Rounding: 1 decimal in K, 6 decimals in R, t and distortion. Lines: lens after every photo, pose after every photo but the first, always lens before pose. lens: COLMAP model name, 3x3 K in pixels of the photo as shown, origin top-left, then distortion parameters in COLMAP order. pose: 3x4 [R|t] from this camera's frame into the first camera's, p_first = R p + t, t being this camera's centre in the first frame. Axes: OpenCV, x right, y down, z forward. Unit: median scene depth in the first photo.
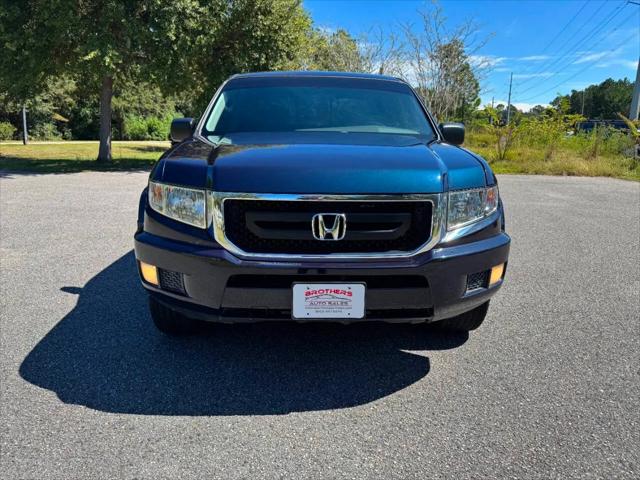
lens RADIAL K [[462.5, 0, 318.7], [0, 462.5, 234.8], [0, 0, 1]] dist [0.005410, -0.006271]
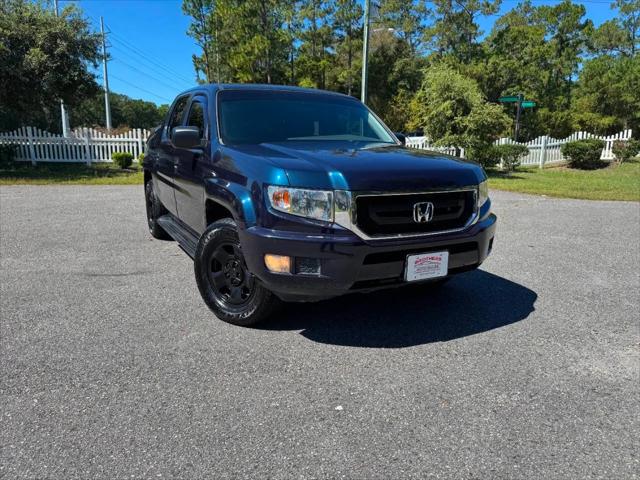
lens RADIAL K [[466.2, 0, 318.7], [0, 466.2, 241.3], [0, 0, 1]] dist [0.001630, -0.007805]
pose [[0.898169, -0.096128, 0.429013, -0.340692], [0.089816, 0.995344, 0.034989, -0.003261], [-0.430379, 0.007106, 0.902620, -0.047990]]
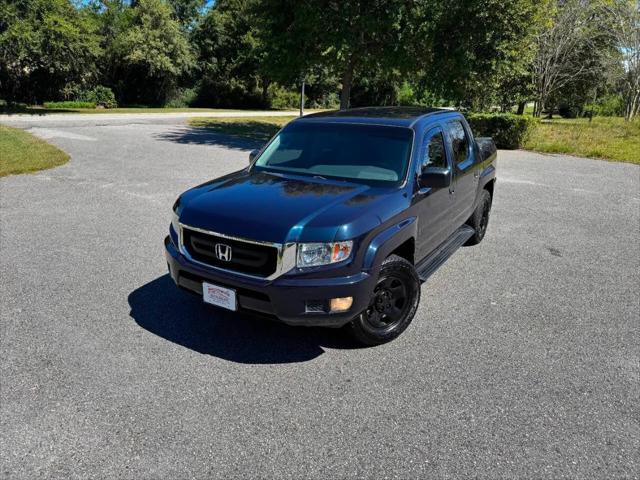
lens RADIAL K [[455.2, 0, 311.9], [0, 455.2, 238.6], [0, 0, 1]] dist [0.007611, -0.013620]
pose [[0.829052, 0.162986, -0.534890, 0.453054], [-0.113984, 0.985752, 0.123698, -0.120127], [0.547430, -0.041583, 0.835818, -0.073824]]
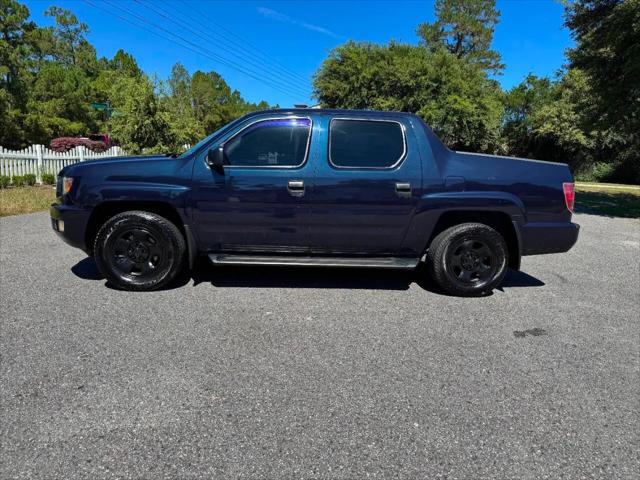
lens RADIAL K [[447.9, 0, 321.0], [0, 447.9, 243.1], [0, 0, 1]] dist [0.002011, -0.003151]
pose [[0.066950, 0.164850, -0.984044, 0.974835], [-0.248021, 0.958049, 0.143621, -0.156451], [0.966438, 0.234448, 0.105028, 0.812113]]
